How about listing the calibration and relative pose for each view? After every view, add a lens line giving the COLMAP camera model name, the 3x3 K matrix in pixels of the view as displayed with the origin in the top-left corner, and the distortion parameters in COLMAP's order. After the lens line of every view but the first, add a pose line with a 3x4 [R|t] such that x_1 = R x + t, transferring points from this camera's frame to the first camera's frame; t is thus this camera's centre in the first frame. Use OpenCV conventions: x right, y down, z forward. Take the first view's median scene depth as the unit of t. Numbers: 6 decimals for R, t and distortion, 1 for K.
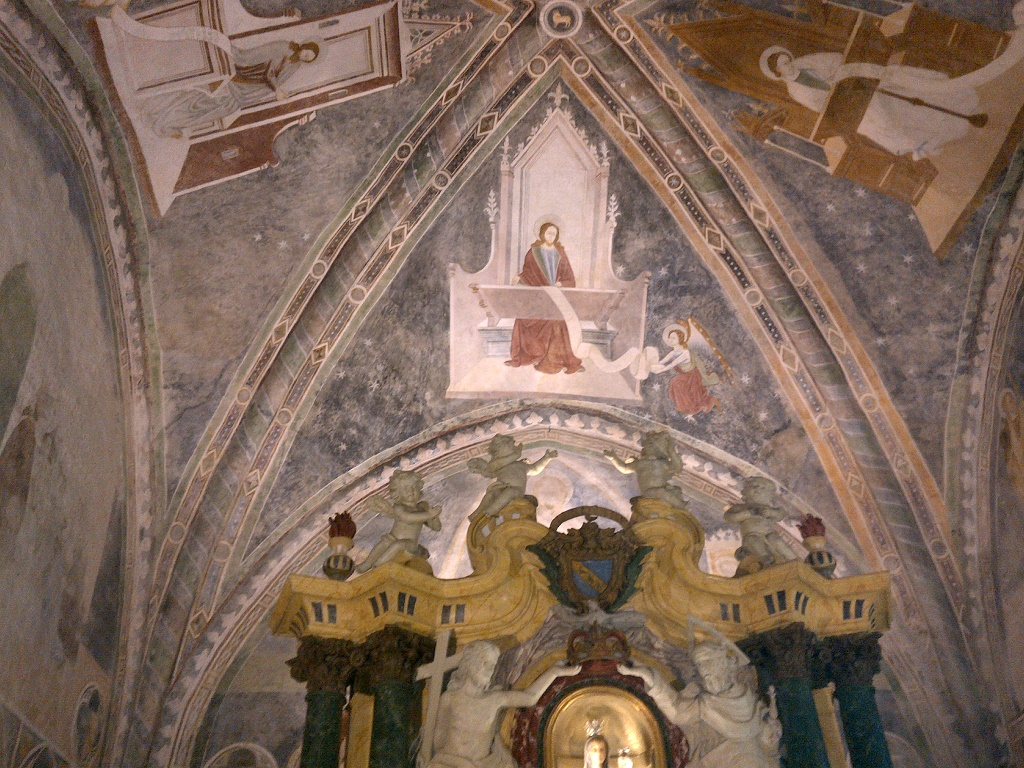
lens RADIAL K [[933.2, 0, 512.0], [0, 933.2, 384.0], [0, 0, 1]] dist [0.084354, -0.149964]
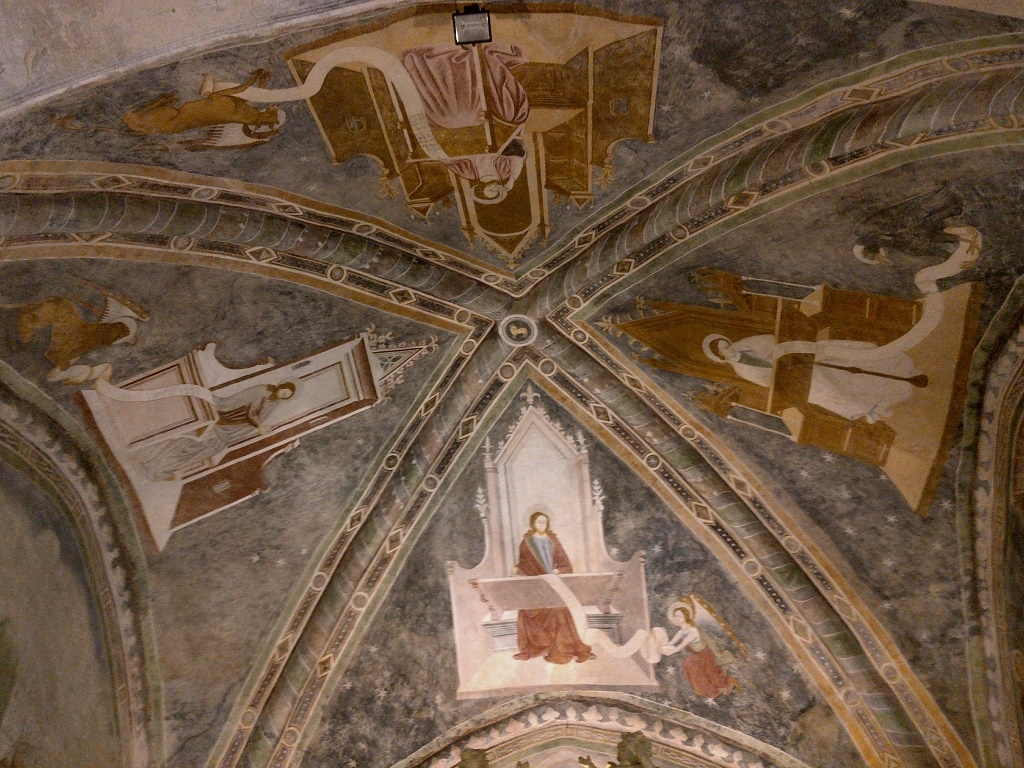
lens RADIAL K [[933.2, 0, 512.0], [0, 933.2, 384.0], [0, 0, 1]] dist [0.084354, -0.149964]
pose [[0.988390, -0.115639, -0.098557, 0.134831], [0.084701, 0.957864, -0.274450, -0.029642], [0.126141, 0.262916, 0.956537, -0.019454]]
